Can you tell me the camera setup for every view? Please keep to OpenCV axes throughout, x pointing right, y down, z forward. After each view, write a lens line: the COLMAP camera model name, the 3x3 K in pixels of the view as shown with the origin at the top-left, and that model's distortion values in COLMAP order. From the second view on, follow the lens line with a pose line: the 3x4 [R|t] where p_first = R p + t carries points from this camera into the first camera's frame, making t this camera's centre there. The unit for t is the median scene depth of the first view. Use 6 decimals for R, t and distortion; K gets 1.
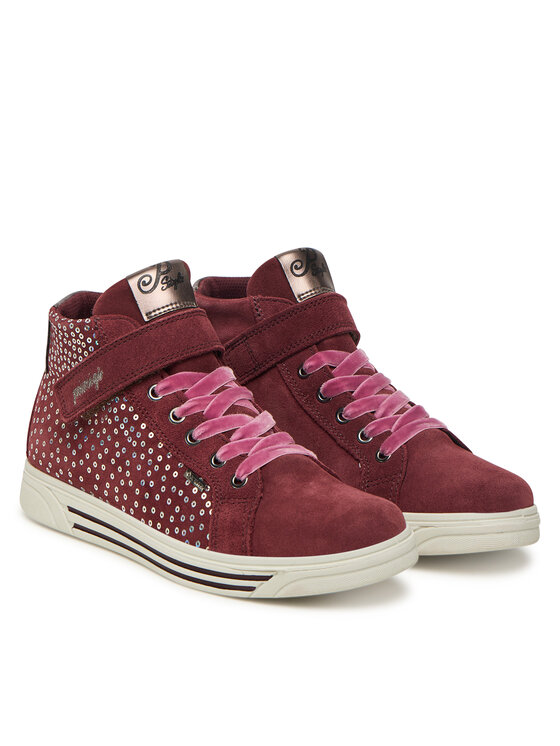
lens RADIAL K [[1543.9, 0, 280.0], [0, 1543.9, 373.0], [0, 0, 1]] dist [0.001362, -0.006507]
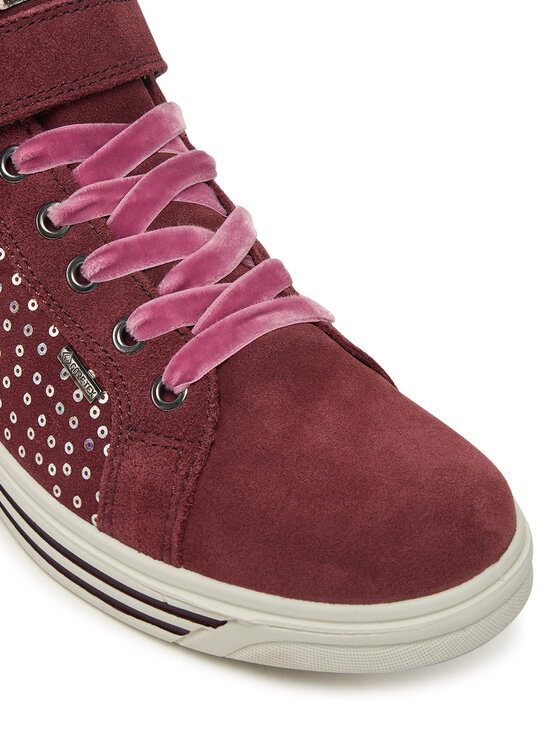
lens RADIAL K [[1790.4, 0, 280.0], [0, 1790.4, 373.0], [0, 0, 1]] dist [0.005582, 0.206013]
pose [[0.997656, 0.066680, 0.015359, -0.001671], [-0.068423, 0.969930, 0.233569, -0.063099], [0.000677, -0.234073, 0.972219, 0.456722]]
